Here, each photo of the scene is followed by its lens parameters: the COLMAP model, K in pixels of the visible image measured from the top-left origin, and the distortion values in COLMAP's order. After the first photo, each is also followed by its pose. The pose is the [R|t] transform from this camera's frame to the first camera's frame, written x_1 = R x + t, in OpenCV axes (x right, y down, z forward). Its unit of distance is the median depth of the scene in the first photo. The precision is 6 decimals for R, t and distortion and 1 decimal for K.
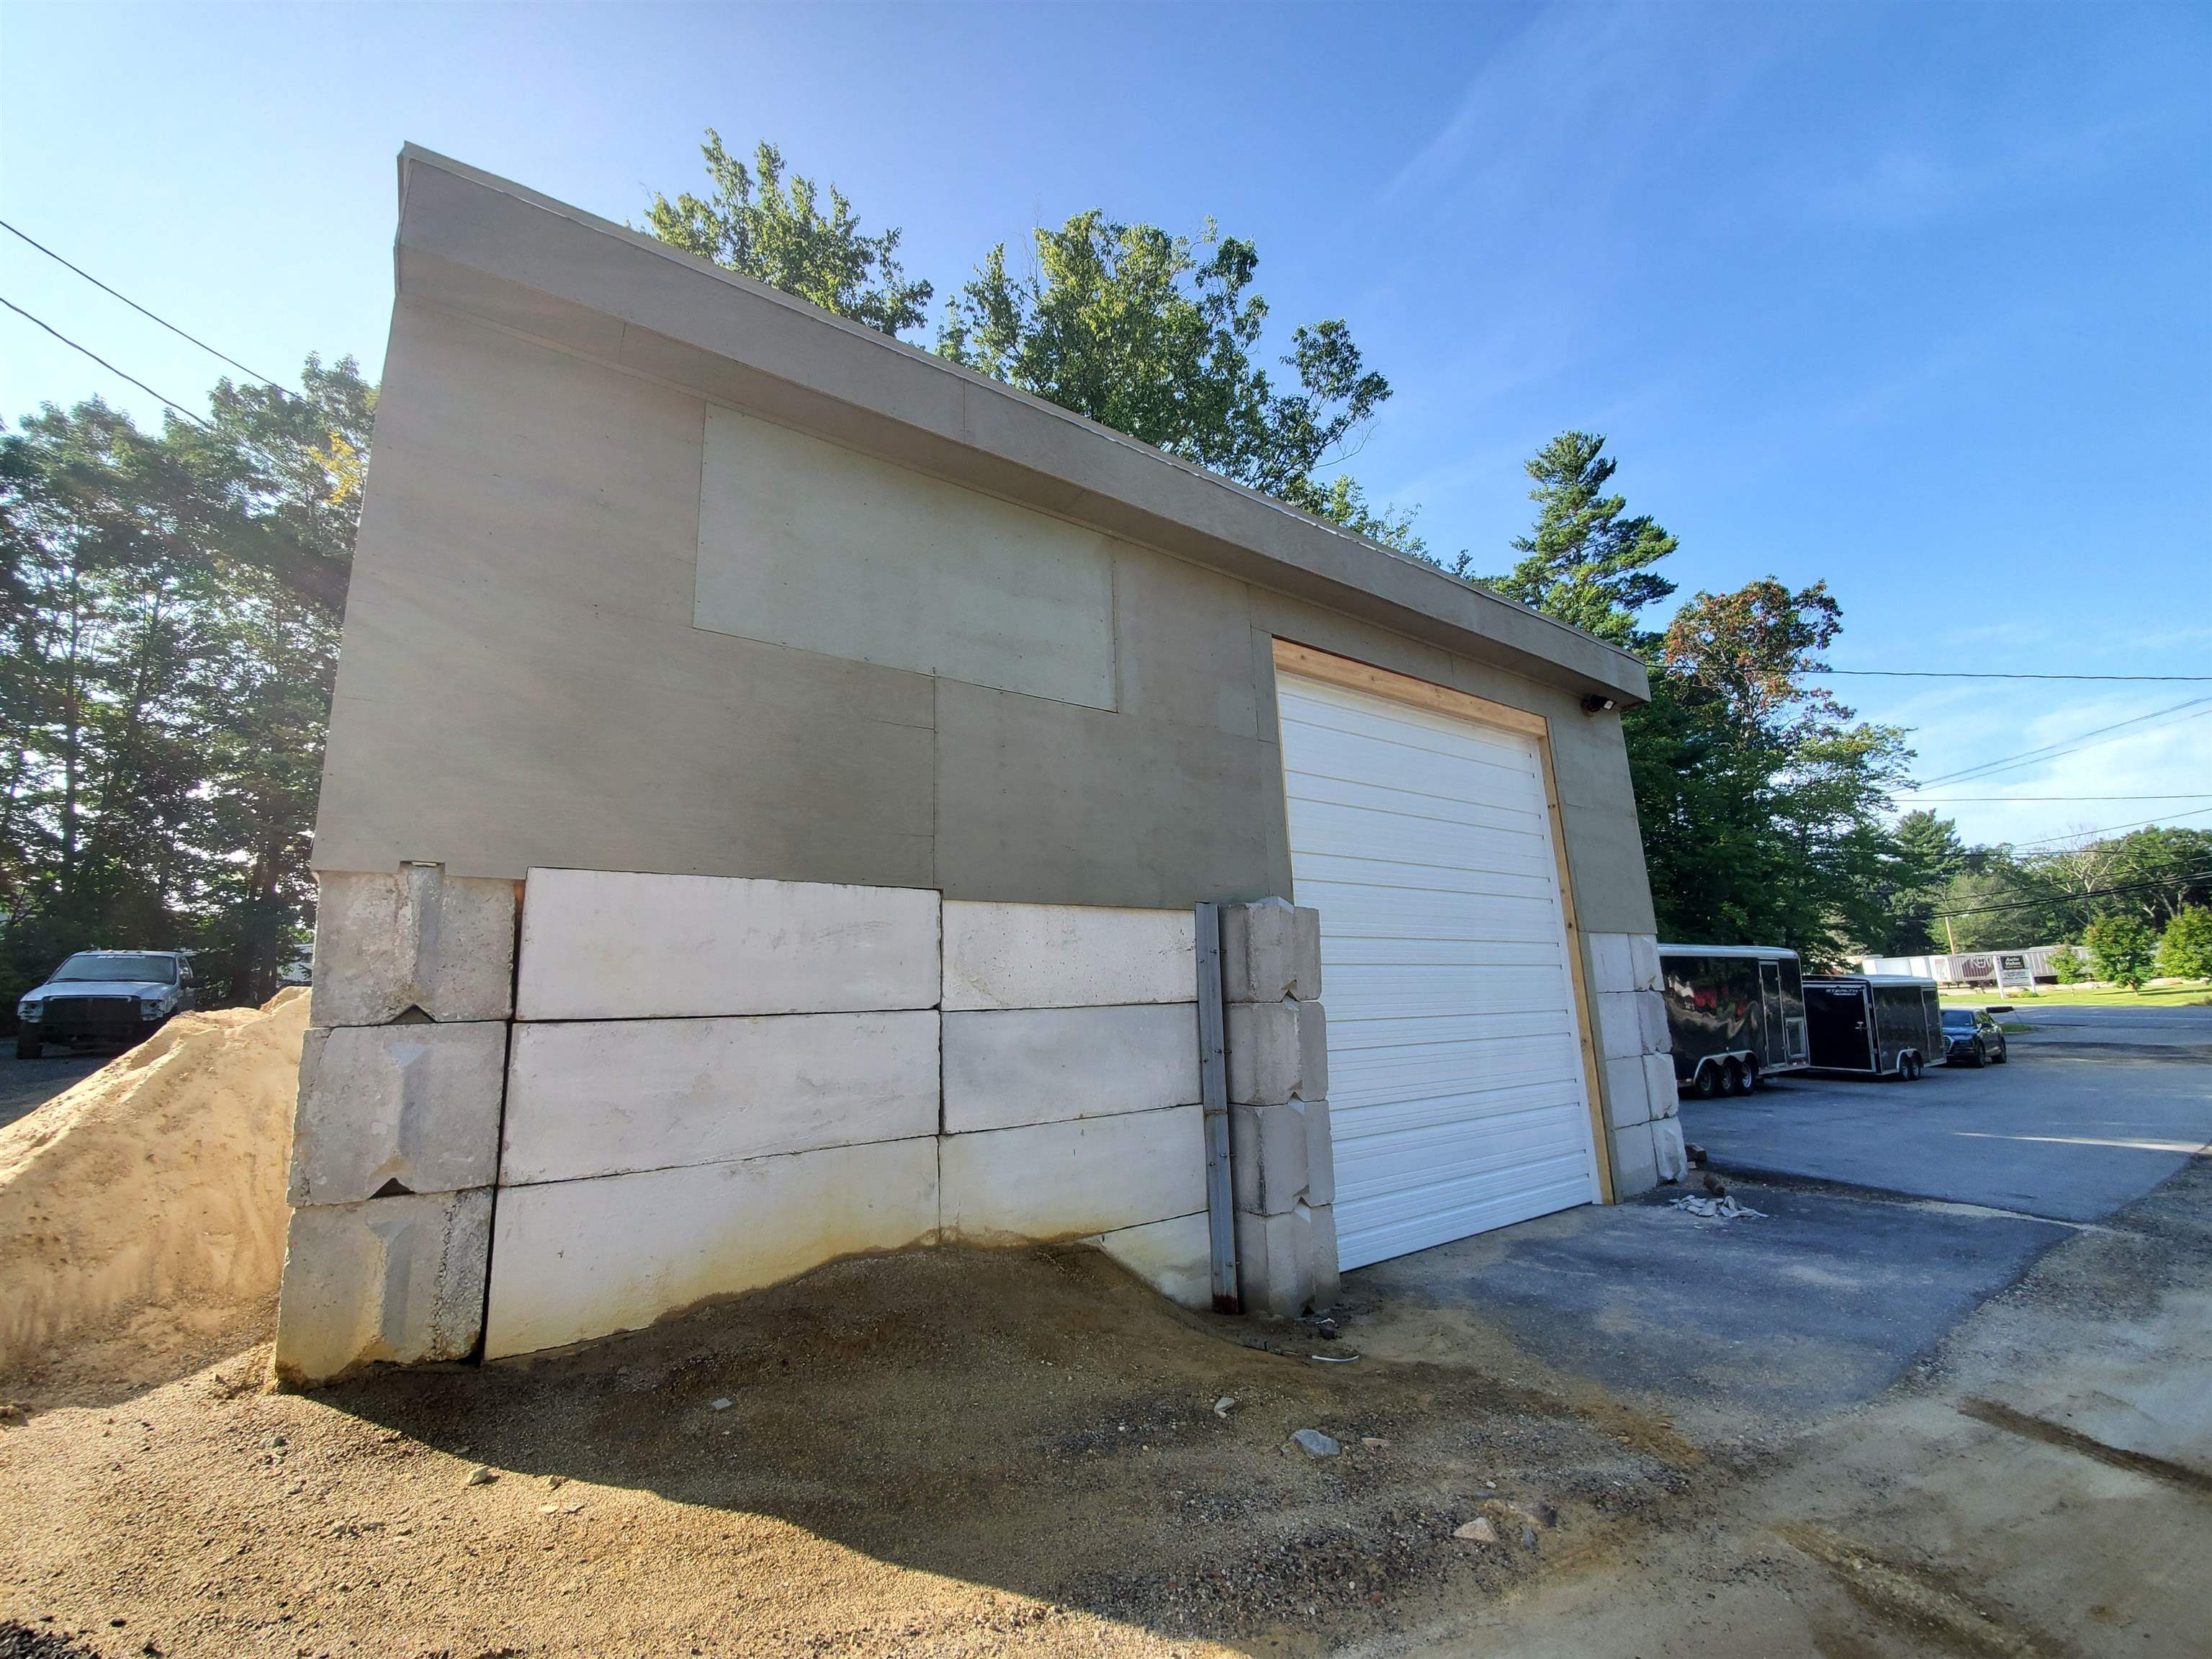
lens RADIAL K [[878.9, 0, 1096.1], [0, 878.9, 837.5], [0, 0, 1]] dist [0.017538, -0.019877]
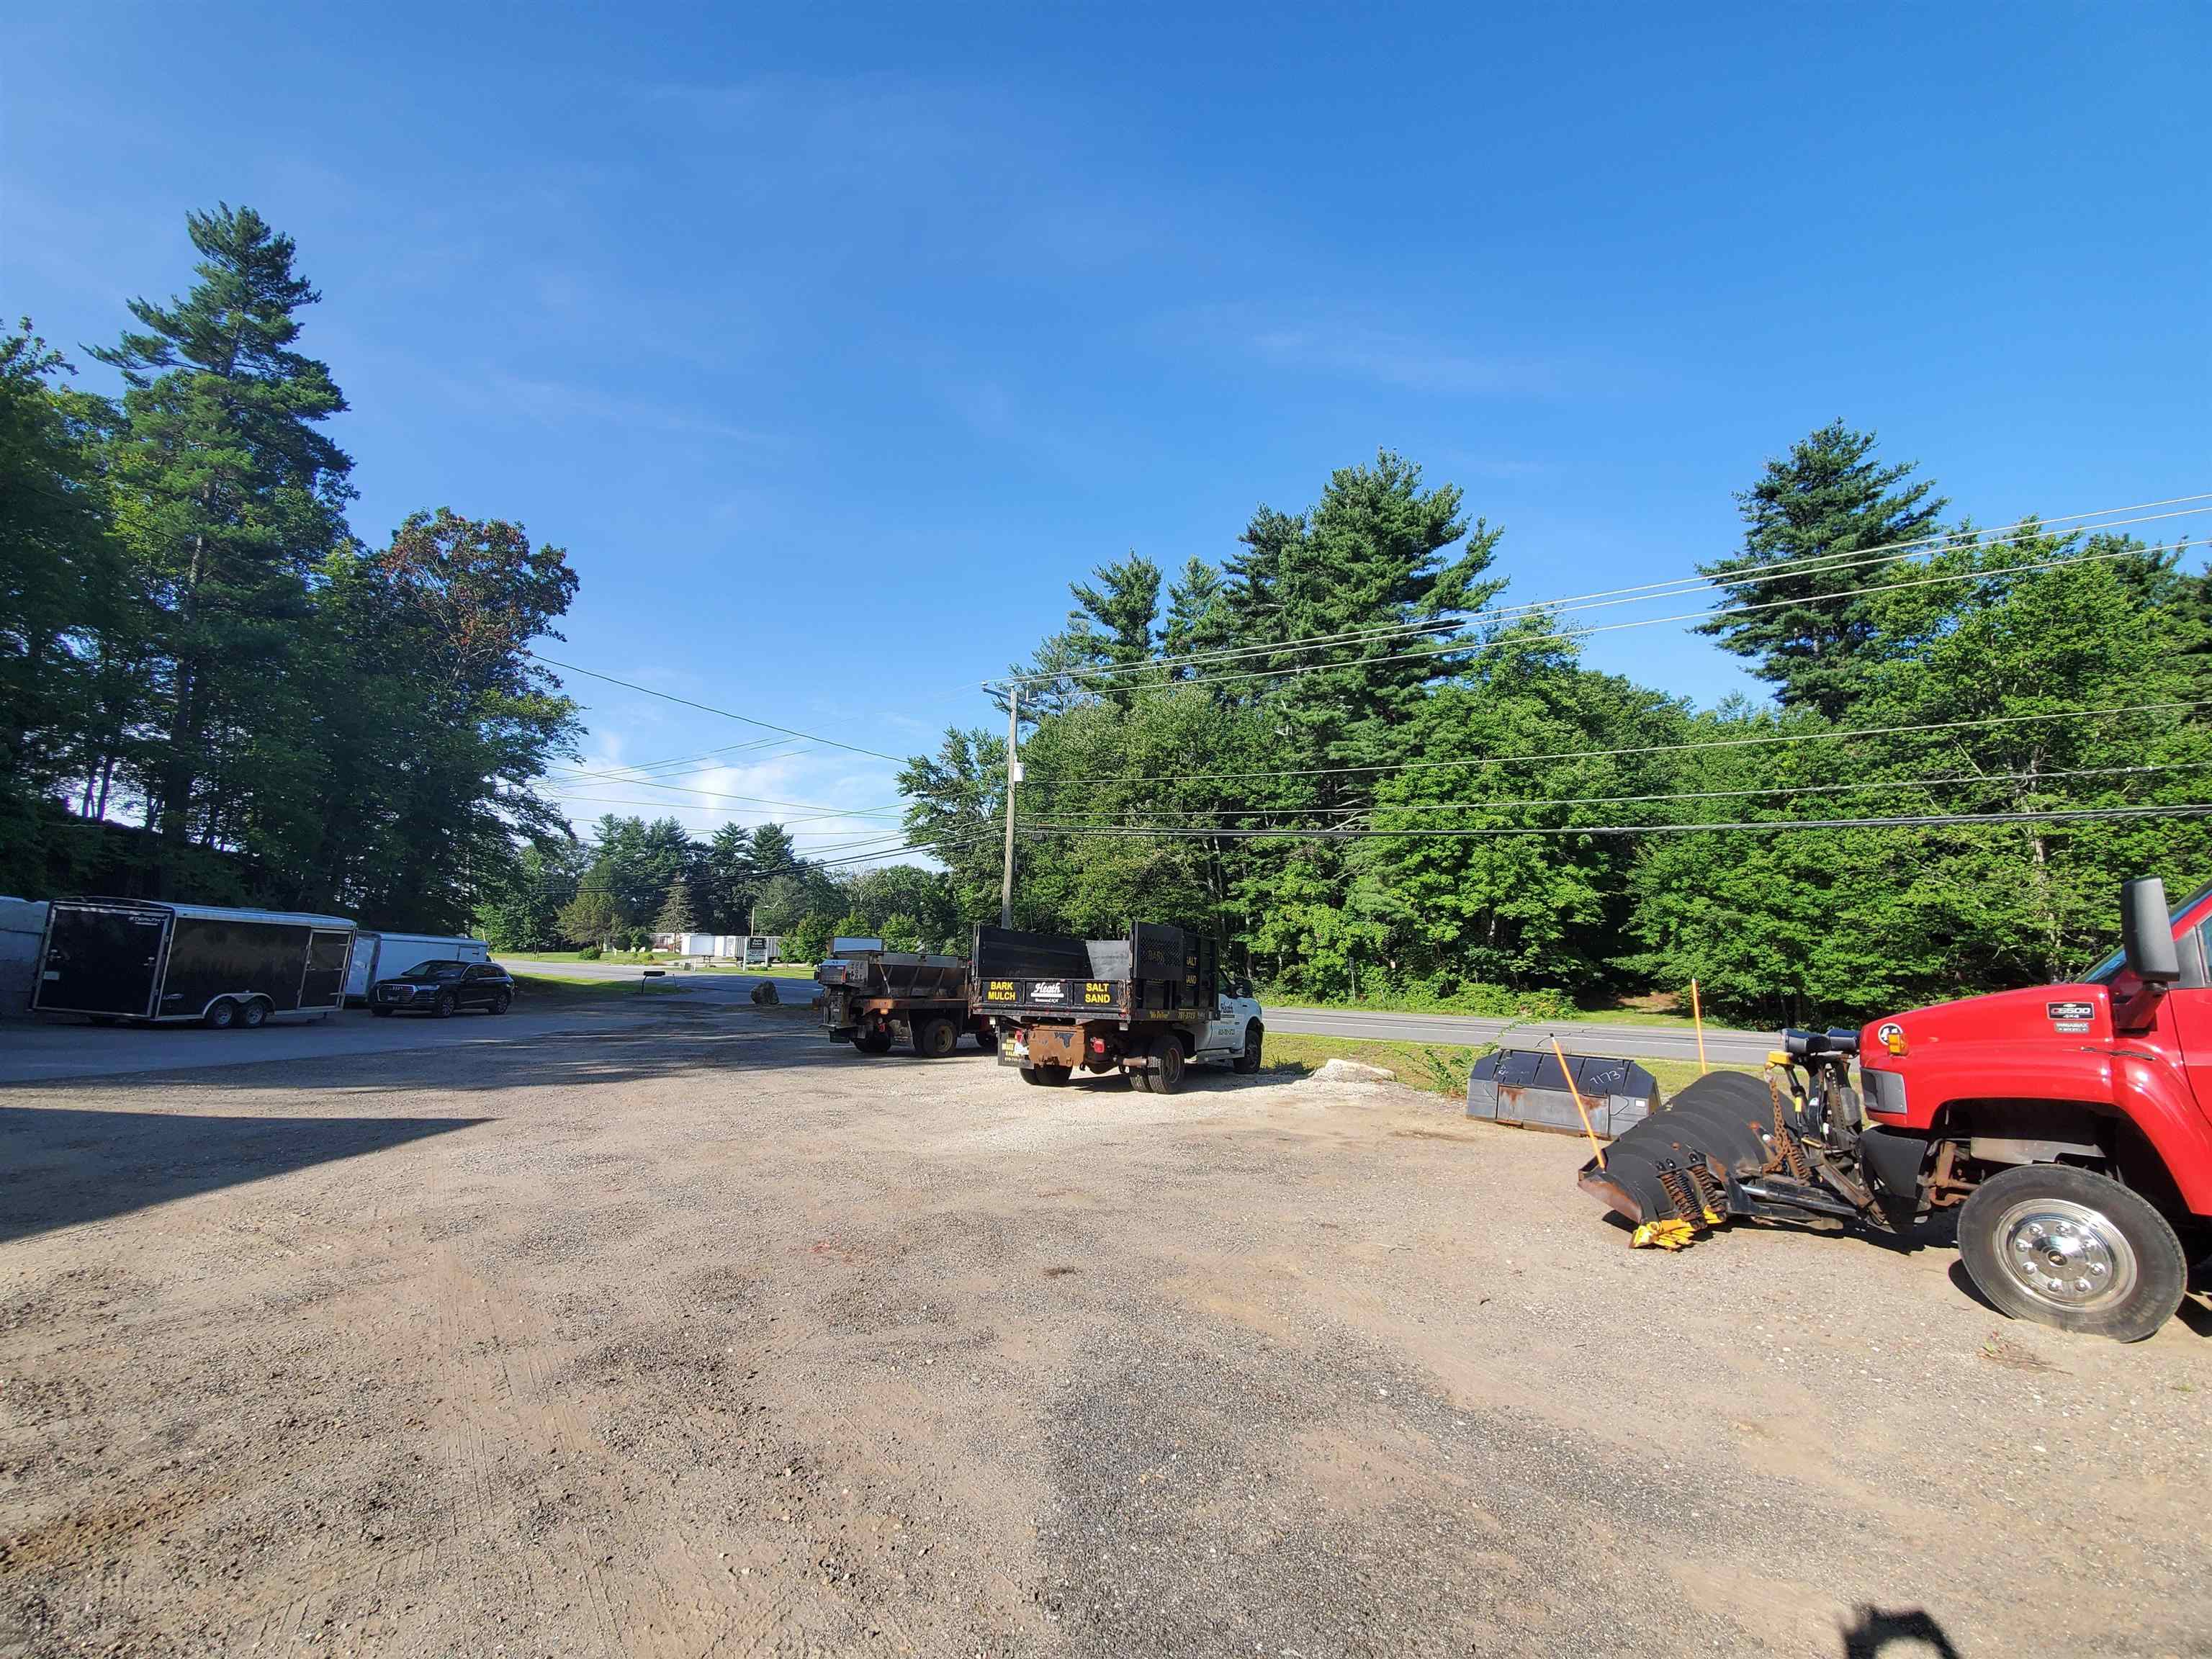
lens RADIAL K [[876.3, 0, 1096.7], [0, 876.3, 837.3], [0, 0, 1]] dist [0.015908, -0.018152]
pose [[0.472670, 0.164811, 0.865691, 0.294210], [-0.194110, 0.977700, -0.080150, -0.003984], [-0.859595, -0.130154, 0.494121, -0.077510]]
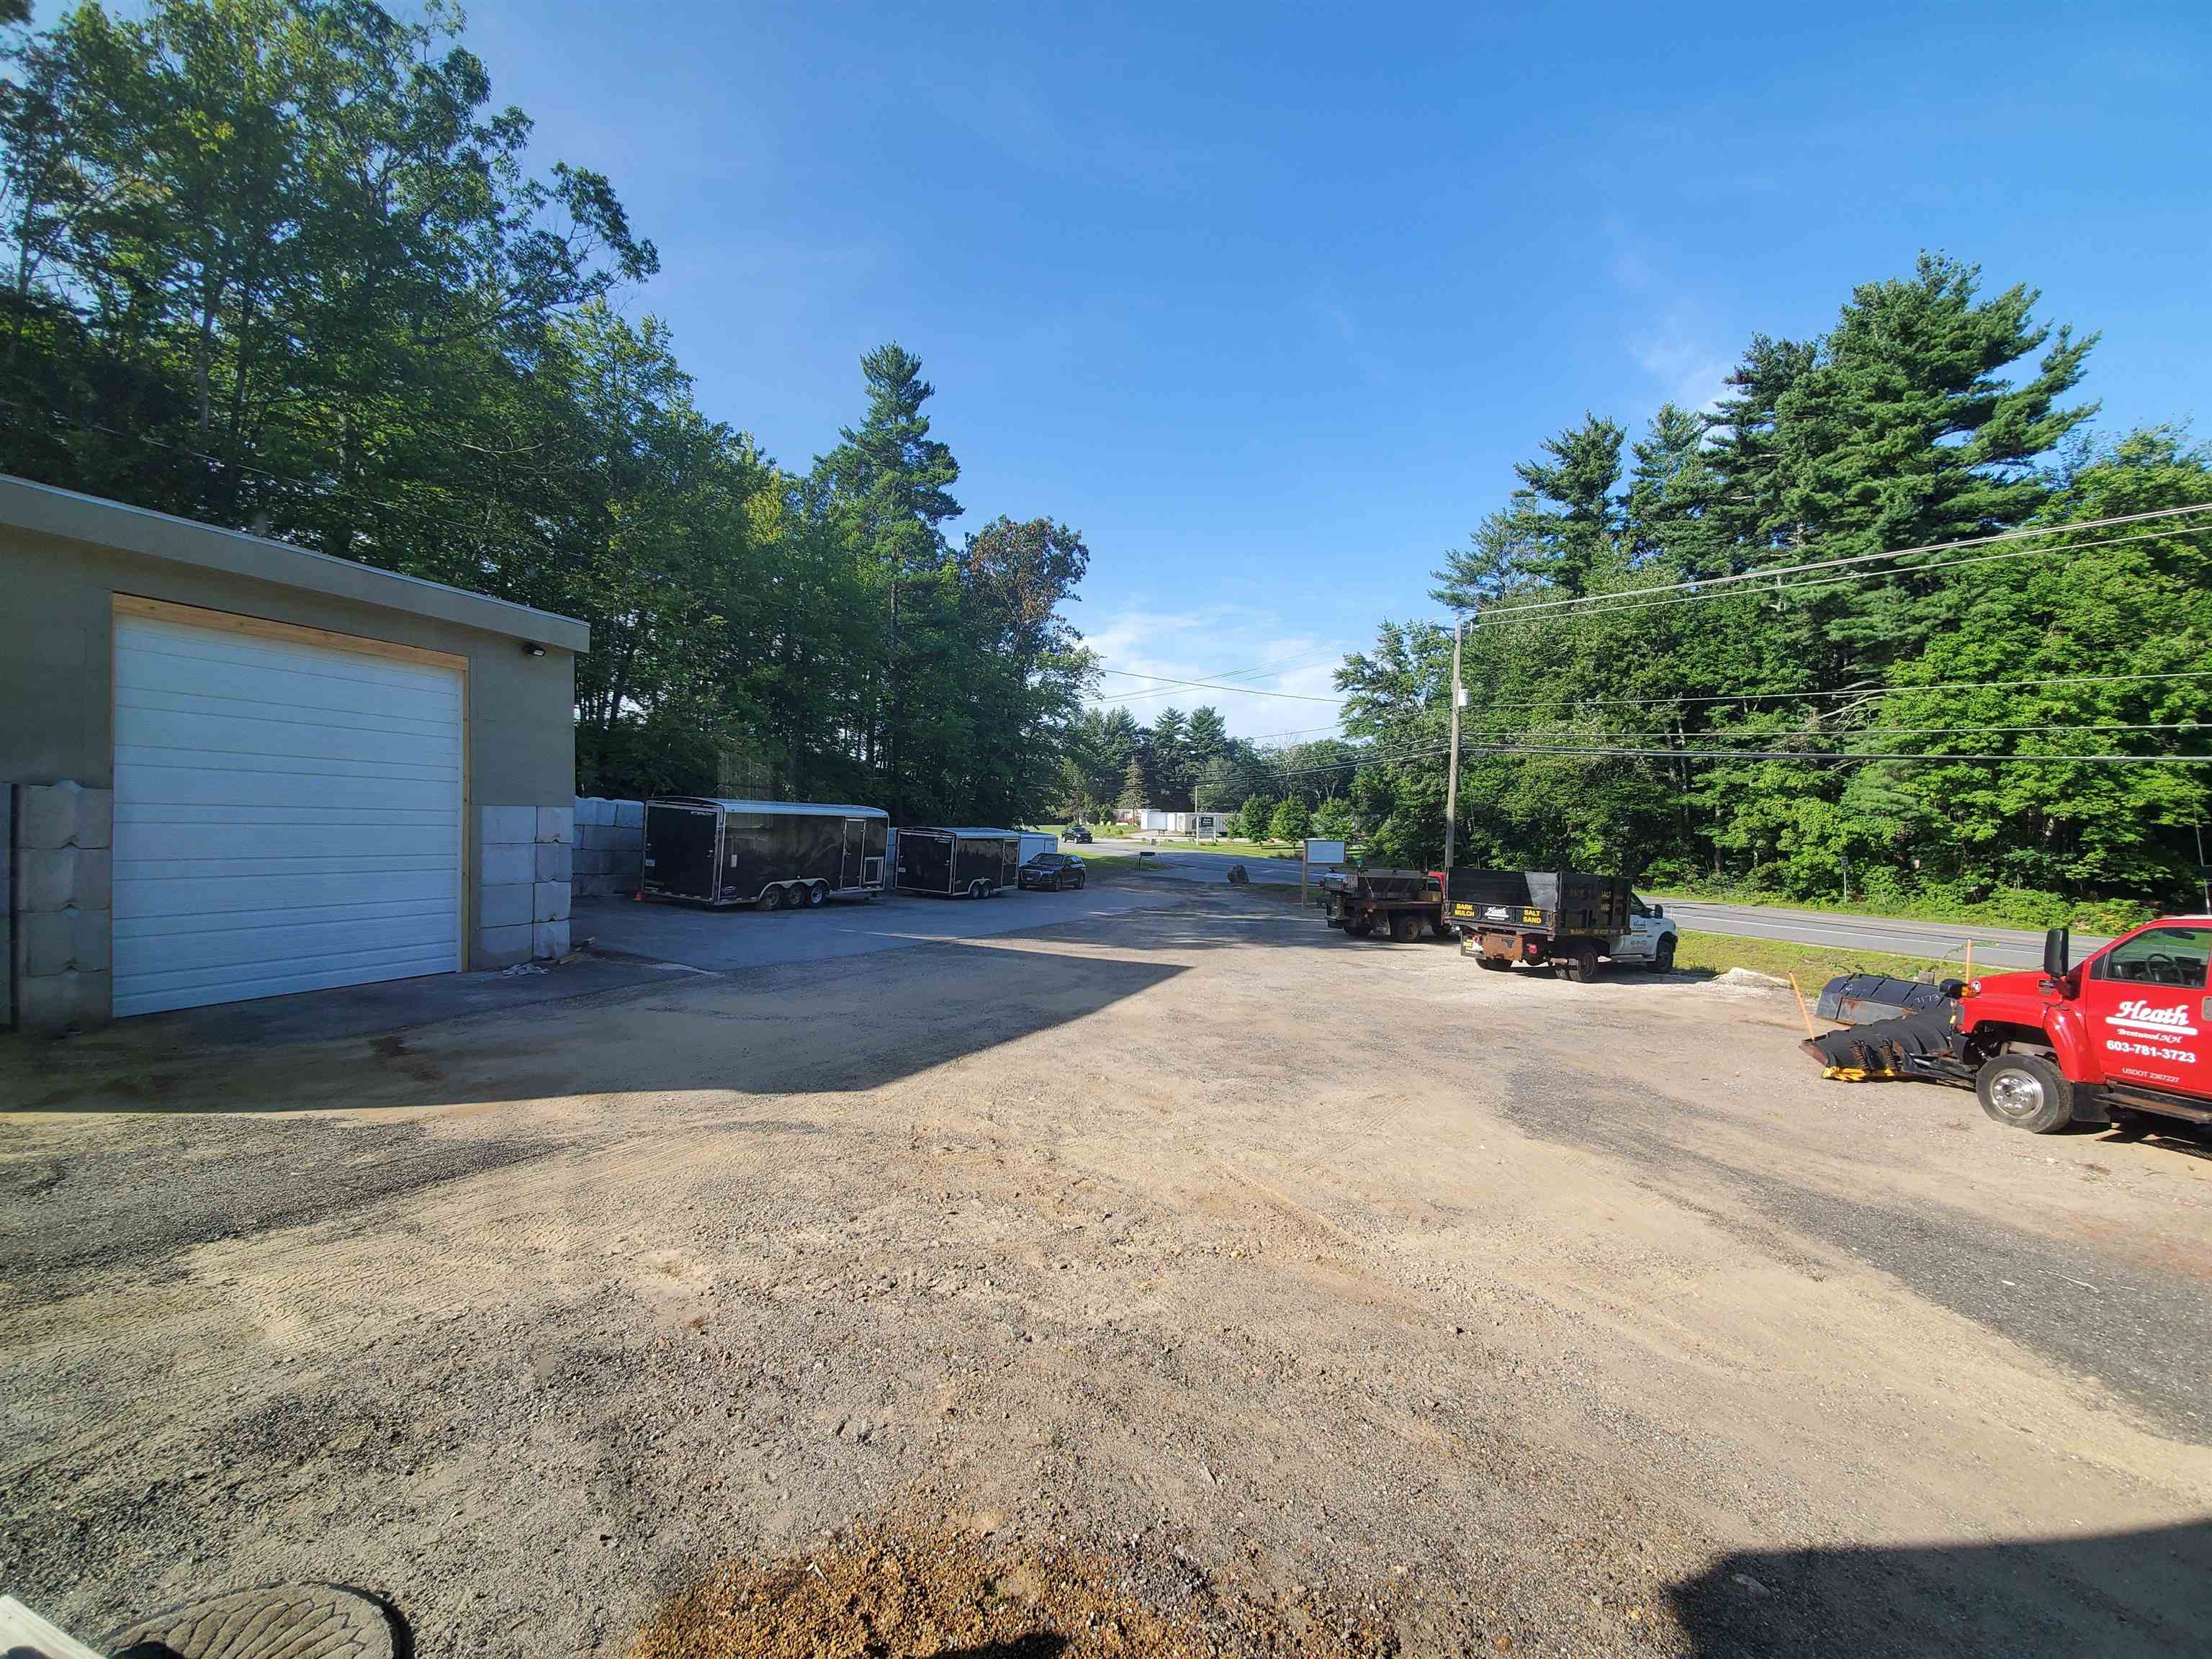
lens RADIAL K [[878.9, 0, 1096.1], [0, 878.9, 837.5], [0, 0, 1]] dist [0.017538, -0.019877]
pose [[0.818221, 0.043190, 0.573279, 0.112852], [-0.157371, 0.975913, 0.151087, -0.048595], [-0.552945, -0.213840, 0.805310, -0.171423]]
